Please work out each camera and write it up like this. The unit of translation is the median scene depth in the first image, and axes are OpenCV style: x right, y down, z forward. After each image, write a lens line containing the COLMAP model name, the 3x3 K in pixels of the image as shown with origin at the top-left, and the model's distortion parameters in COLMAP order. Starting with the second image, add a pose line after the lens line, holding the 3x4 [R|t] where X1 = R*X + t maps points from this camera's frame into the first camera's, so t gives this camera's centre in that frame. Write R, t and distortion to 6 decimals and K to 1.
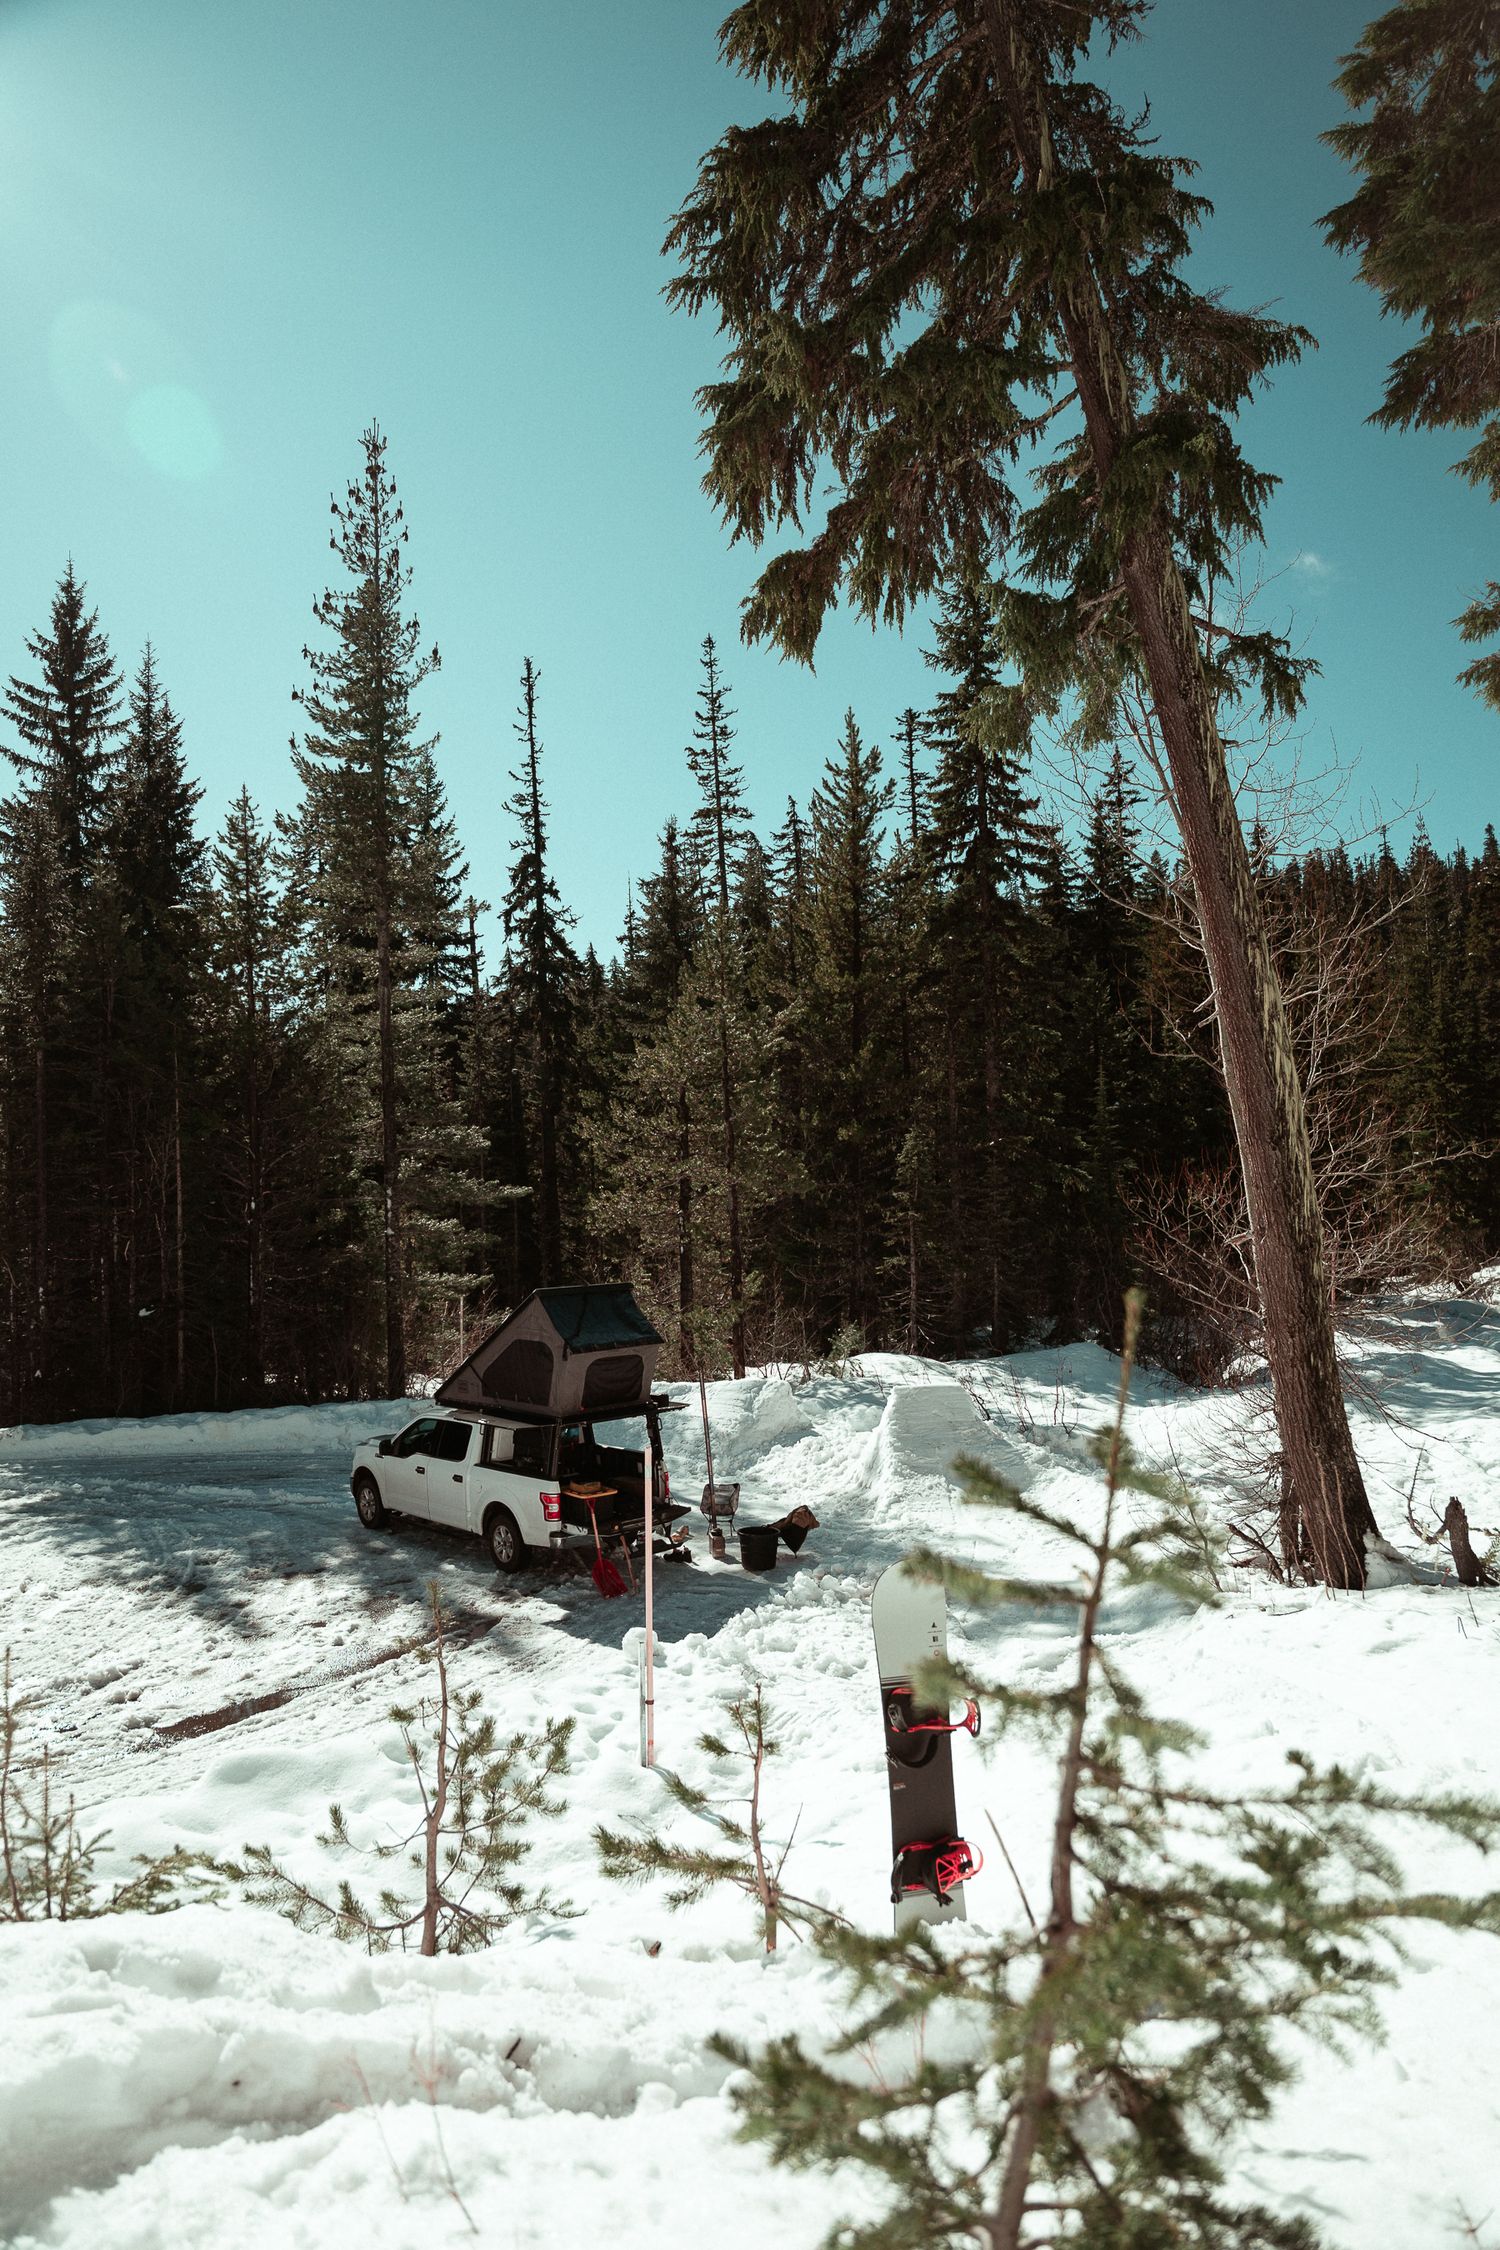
lens RADIAL K [[1482.4, 0, 750.0], [0, 1482.4, 1125.0], [0, 0, 1]] dist [-0.019169, -0.005670]
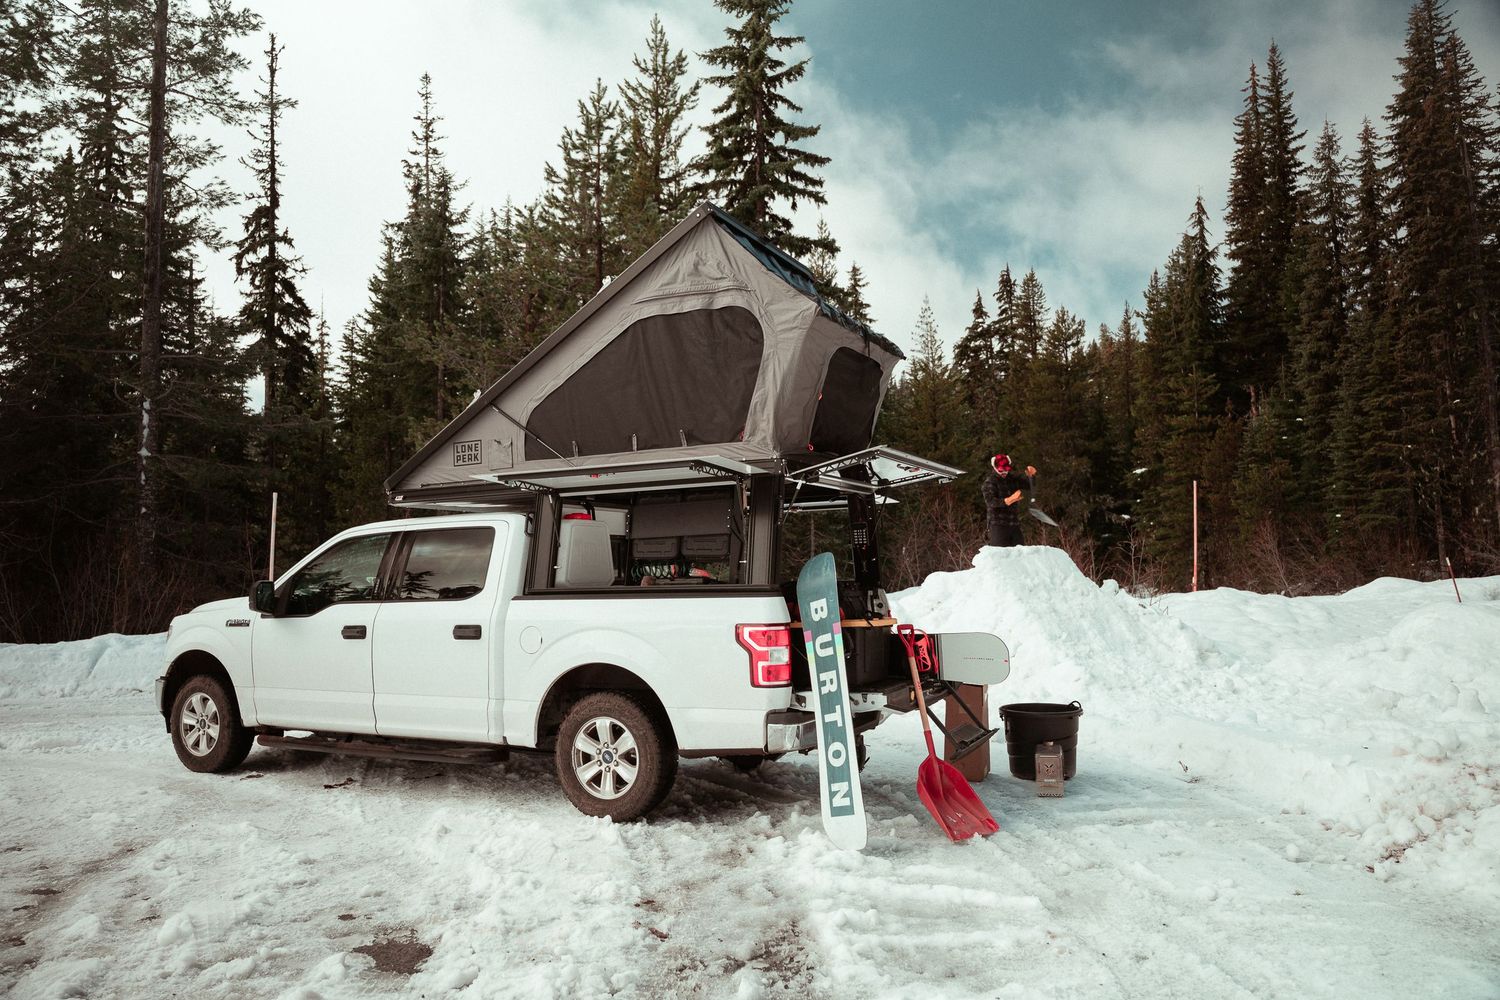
lens RADIAL K [[988.3, 0, 750.0], [0, 988.3, 500.0], [0, 0, 1]] dist [-0.019169, -0.005670]
pose [[0.930348, 0.043760, 0.364058, -0.140556], [-0.025975, 0.998224, -0.053609, 0.129386], [-0.365758, 0.040419, 0.929832, 0.412398]]
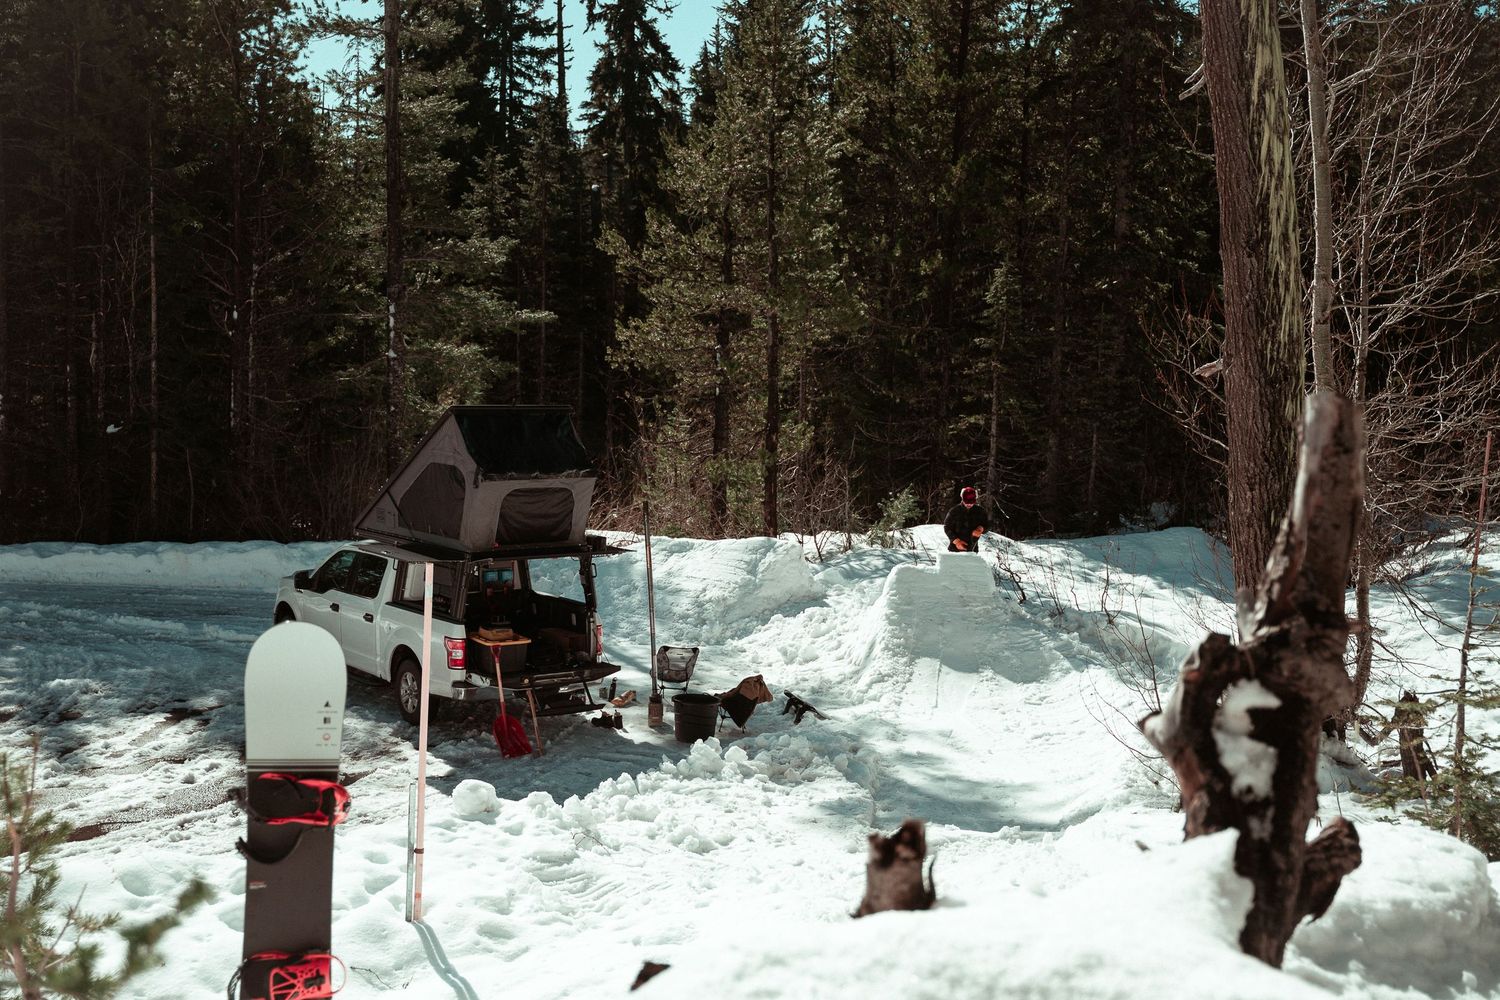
lens RADIAL K [[1716.5, 0, 750.0], [0, 1716.5, 500.0], [0, 0, 1]] dist [-0.006163, -0.011217]
pose [[0.993631, 0.060808, -0.094863, 0.073119], [-0.047986, 0.990083, 0.132033, 0.015045], [0.101951, -0.126640, 0.986696, 0.016956]]
